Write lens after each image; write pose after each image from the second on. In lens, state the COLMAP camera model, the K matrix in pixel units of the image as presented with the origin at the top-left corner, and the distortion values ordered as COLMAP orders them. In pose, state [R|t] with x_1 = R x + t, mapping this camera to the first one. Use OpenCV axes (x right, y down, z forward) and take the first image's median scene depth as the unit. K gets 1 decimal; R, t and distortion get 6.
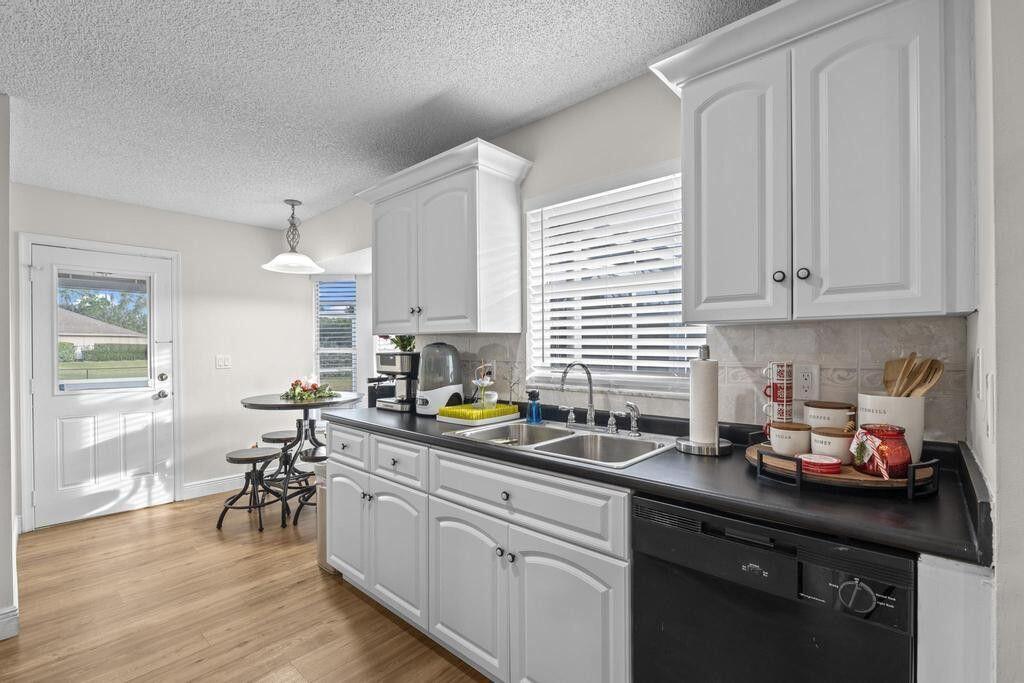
lens RADIAL K [[458.2, 0, 510.9], [0, 458.2, 343.1], [0, 0, 1]] dist [-0.008053, 0.002030]
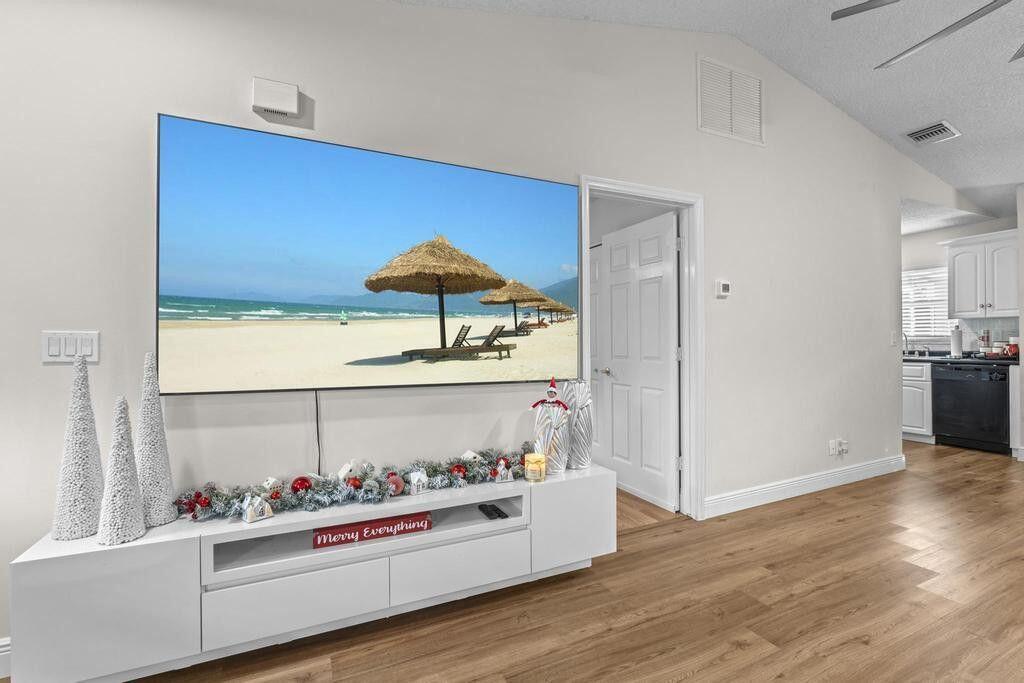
lens RADIAL K [[458.2, 0, 529.1], [0, 458.2, 336.3], [0, 0, 1]] dist [-0.008053, 0.002030]
pose [[0.928623, -0.003519, -0.371008, -1.320201], [0.002153, 0.999989, -0.004094, 0.097953], [0.371018, 0.003003, 0.928621, -3.452976]]
